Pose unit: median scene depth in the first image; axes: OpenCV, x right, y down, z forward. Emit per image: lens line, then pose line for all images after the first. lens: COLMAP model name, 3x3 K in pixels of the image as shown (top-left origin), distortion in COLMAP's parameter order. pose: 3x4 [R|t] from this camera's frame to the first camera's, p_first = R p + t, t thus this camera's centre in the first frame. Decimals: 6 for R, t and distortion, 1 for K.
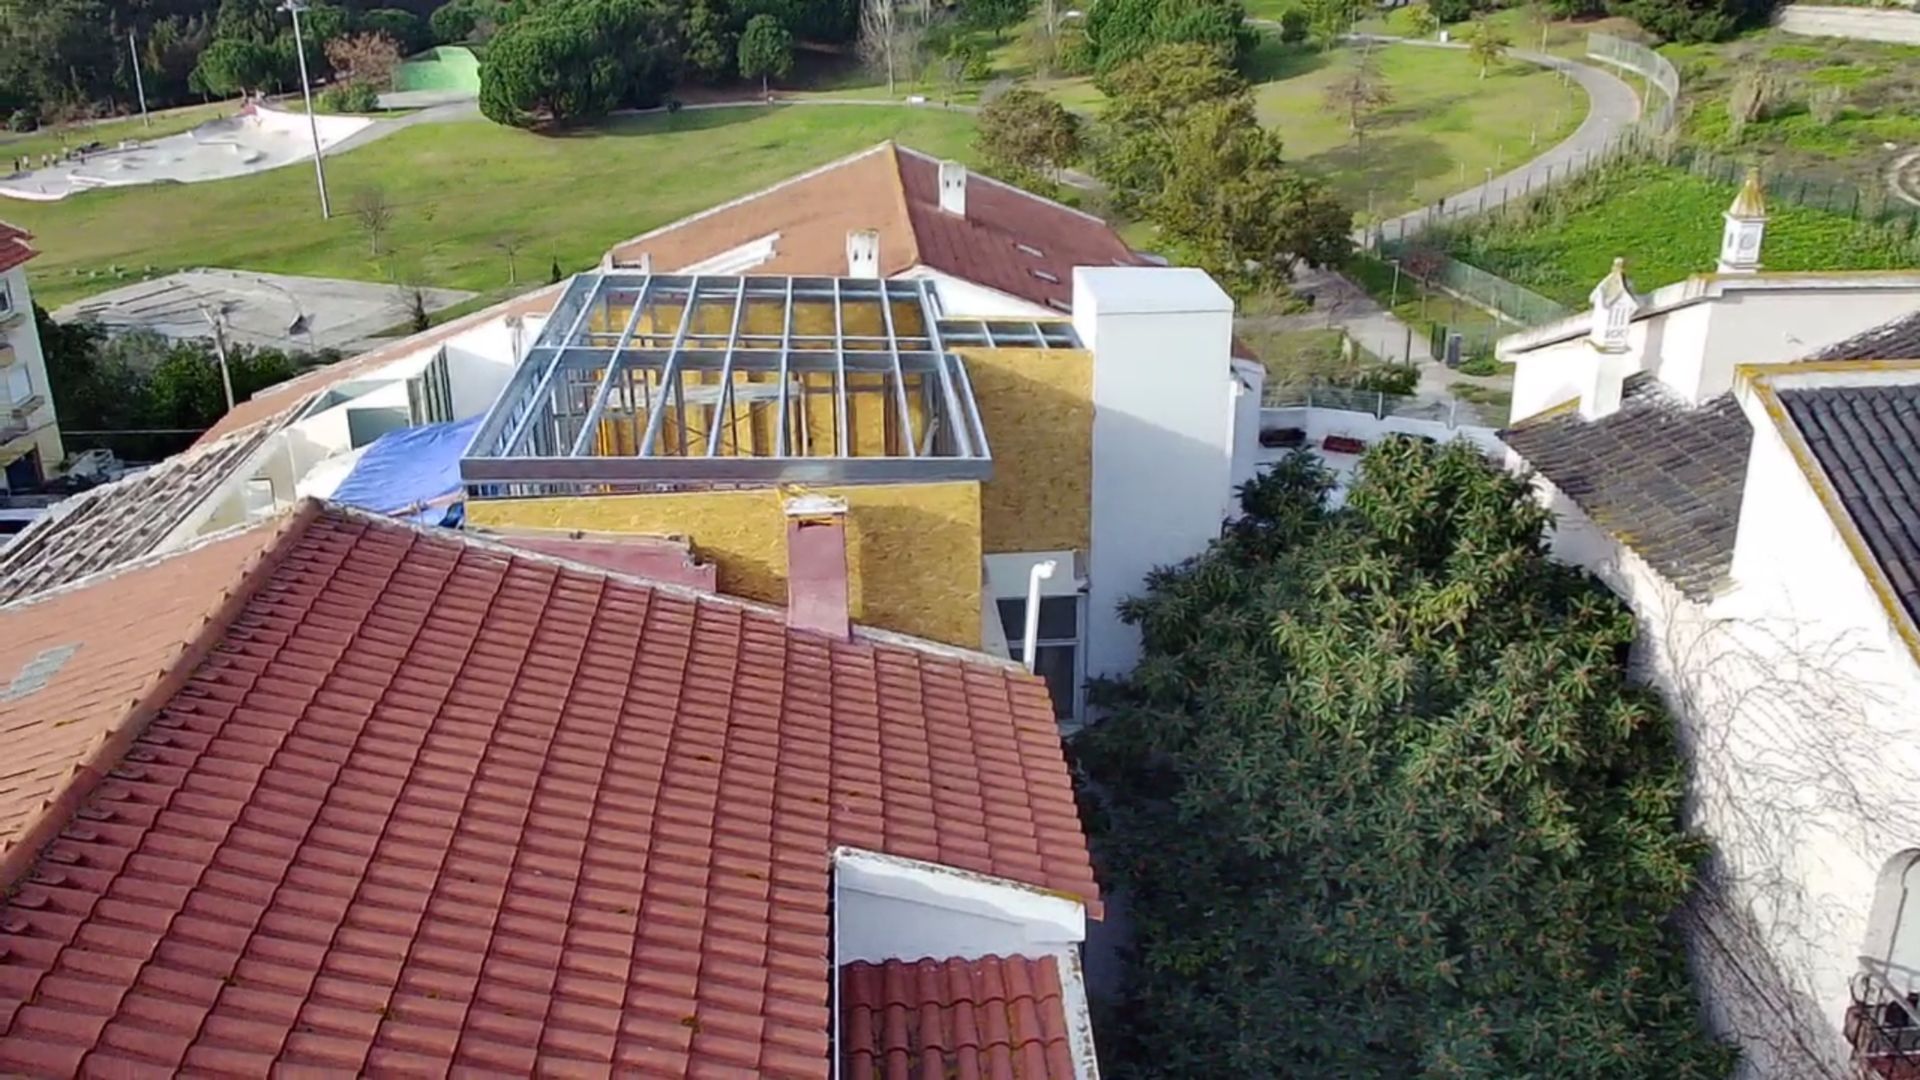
lens RADIAL K [[1677.7, 0, 933.5], [0, 1677.7, 529.6], [0, 0, 1]] dist [-0.013439, 0.010678]
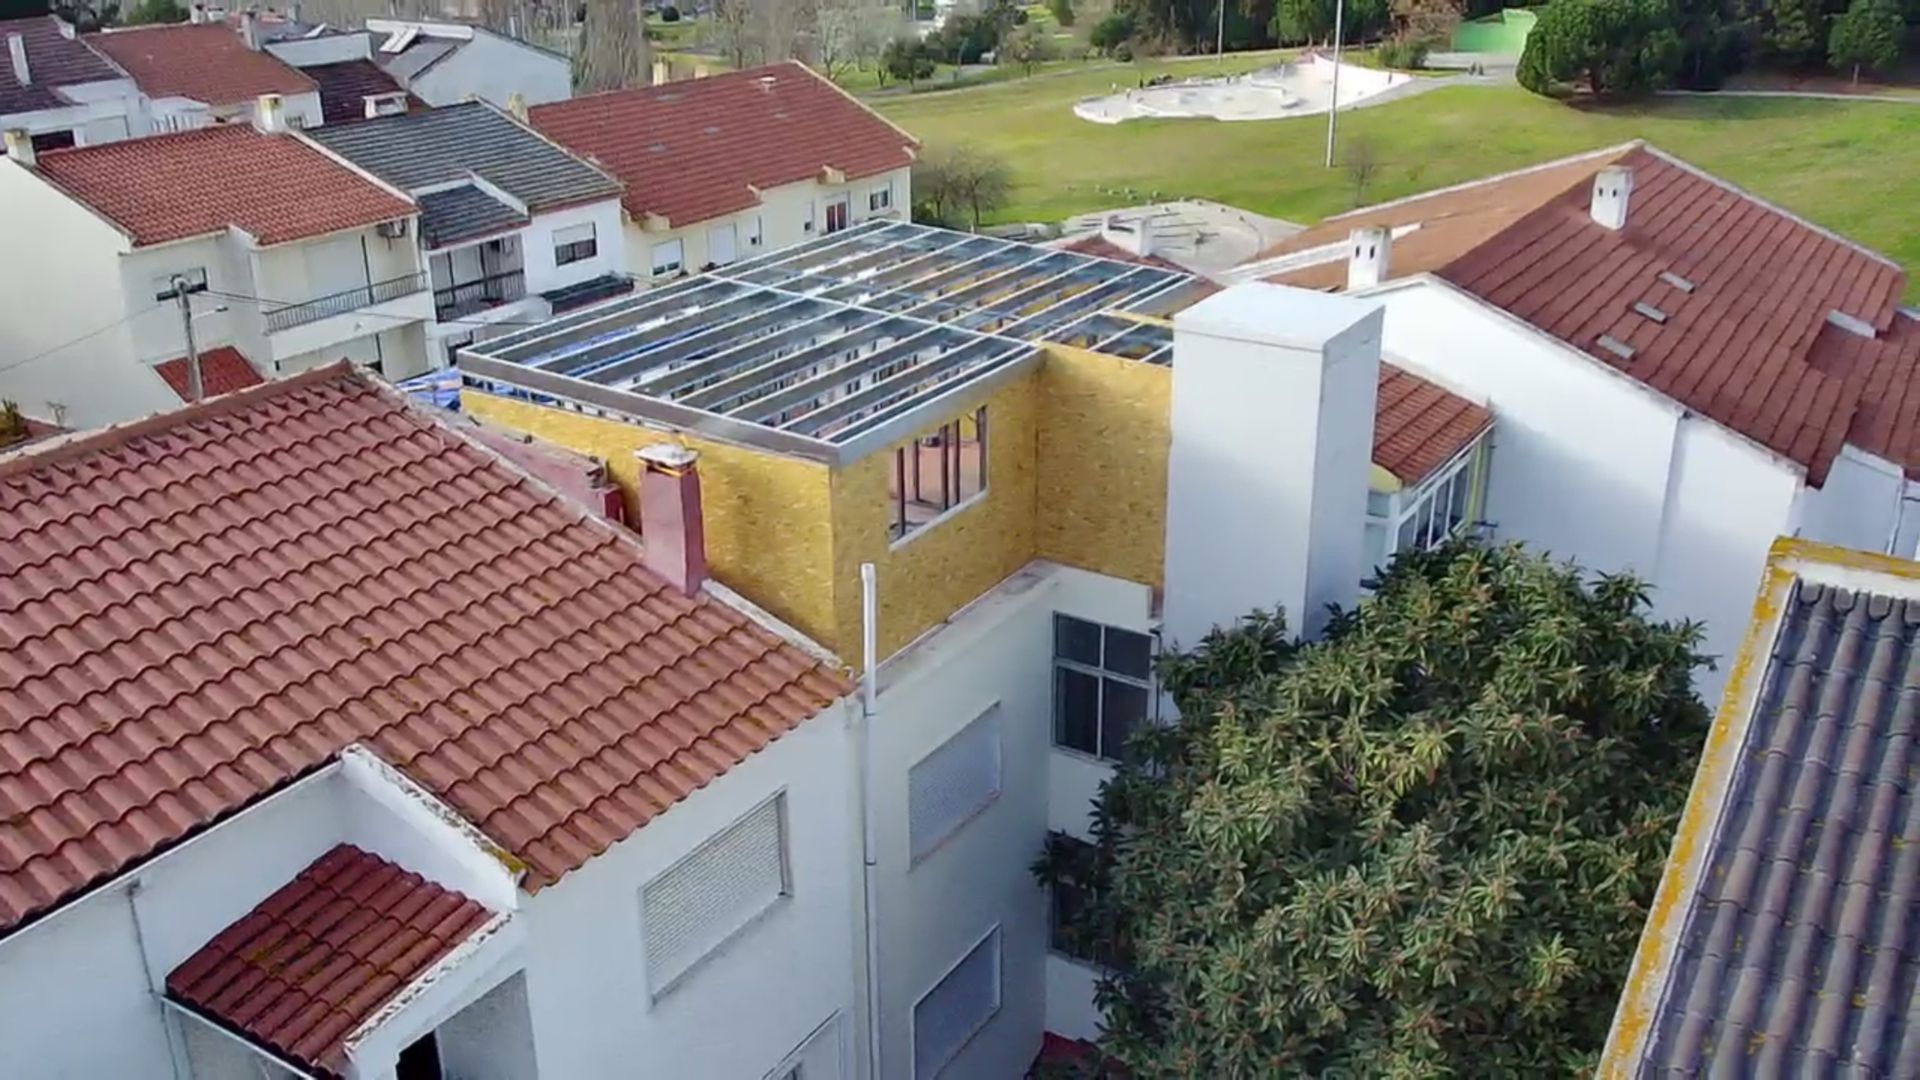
lens RADIAL K [[1677.7, 0, 939.4], [0, 1677.7, 521.6], [0, 0, 1]] dist [-0.013439, 0.010678]
pose [[0.804868, 0.227432, -0.548144, 0.221119], [-0.217537, 0.972426, 0.084053, -0.033567], [0.552146, 0.051590, 0.832150, 0.082478]]
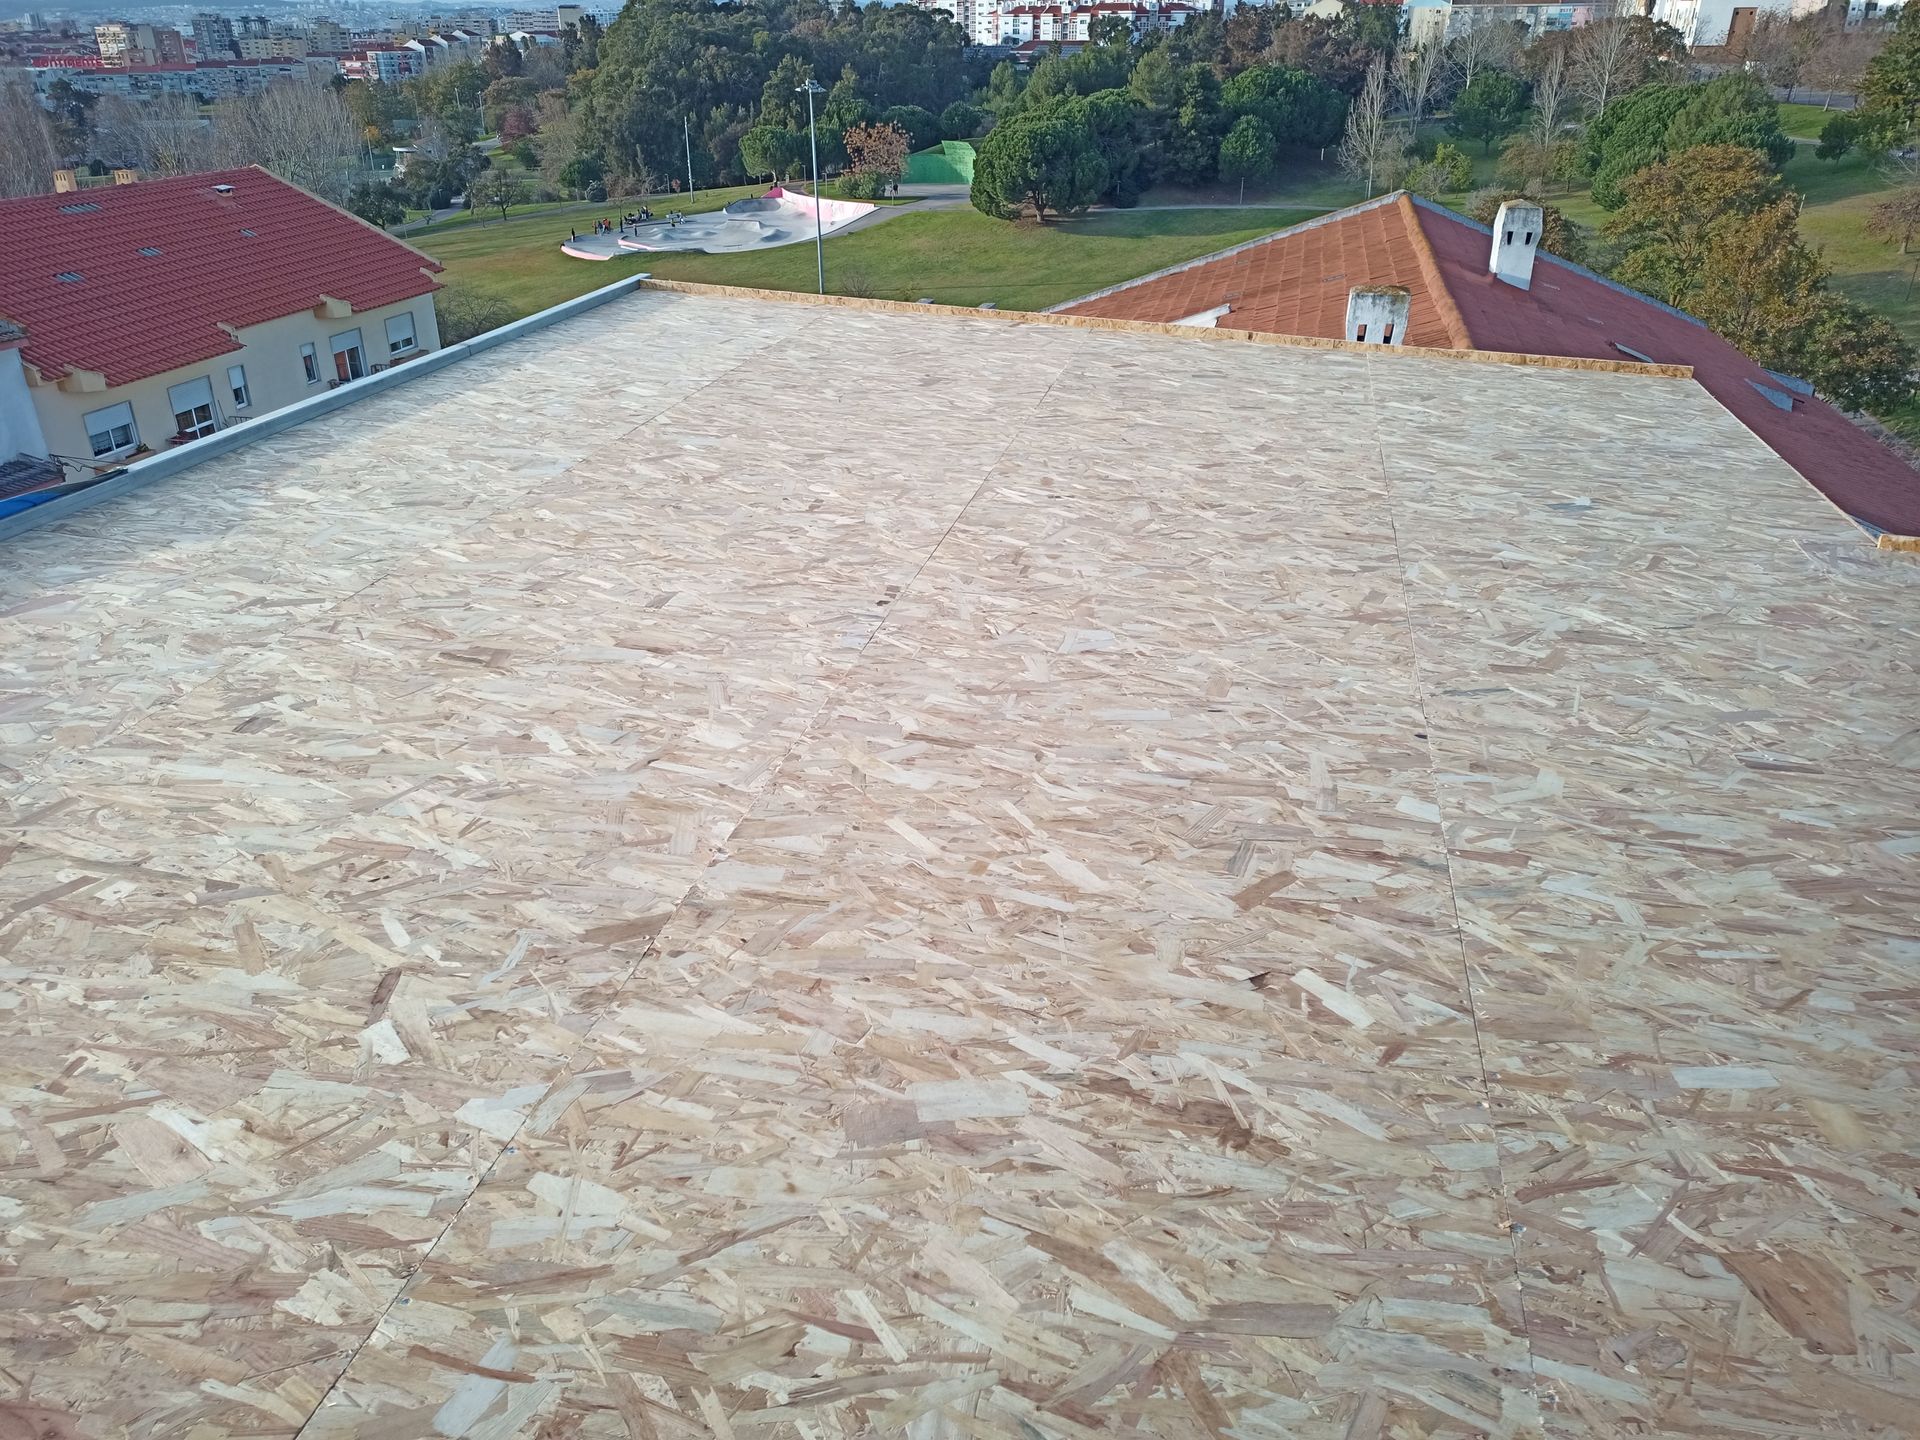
lens RADIAL K [[1428.7, 0, 961.4], [0, 1428.7, 720.6], [0, 0, 1]] dist [0.062309, -0.048272]
pose [[0.960516, 0.134275, -0.243678, -0.028852], [-0.112764, 0.988553, 0.100240, -0.051028], [0.254349, -0.068804, 0.964662, 0.361219]]
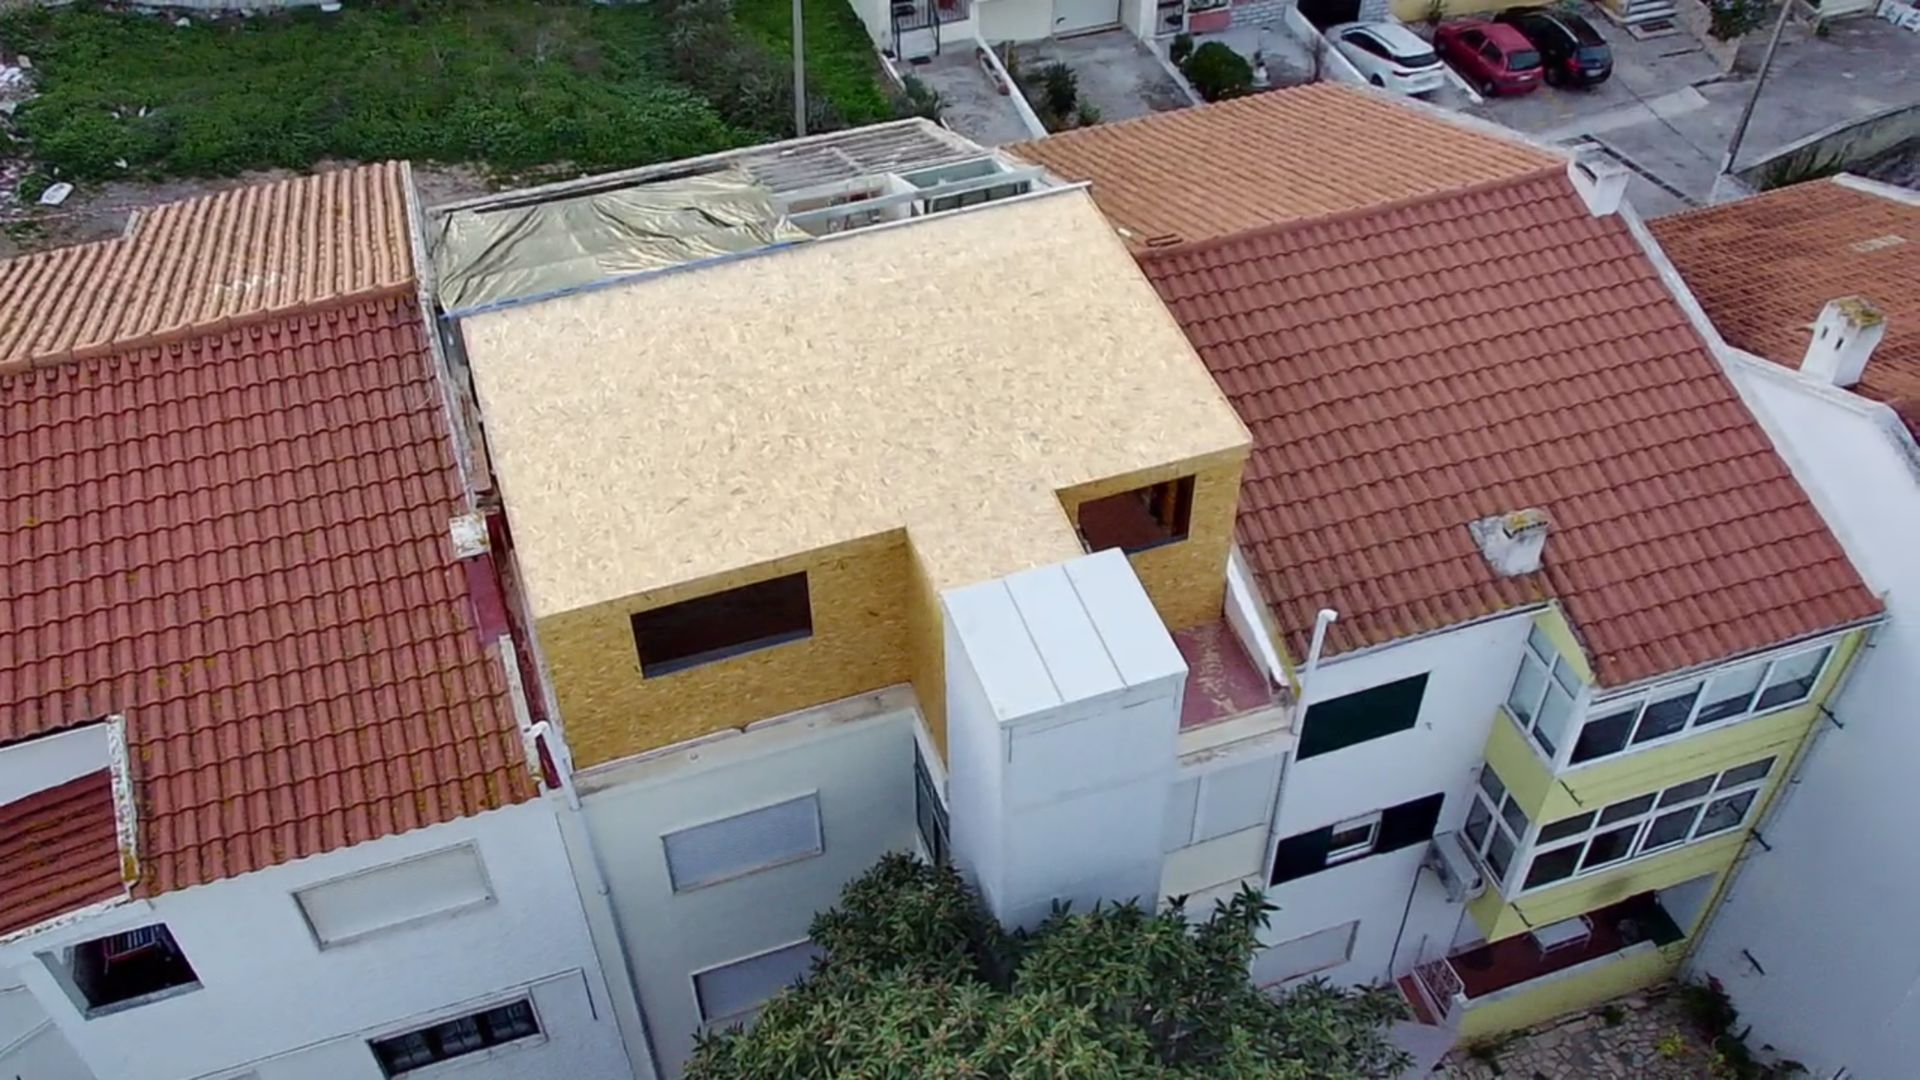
lens RADIAL K [[1677.7, 0, 931.6], [0, 1677.7, 531.5], [0, 0, 1]] dist [-0.013439, 0.010678]
pose [[0.261522, 0.679369, -0.685612, 0.276532], [-0.337810, 0.729832, 0.594332, -0.279697], [0.904152, 0.076175, 0.420365, 0.278299]]
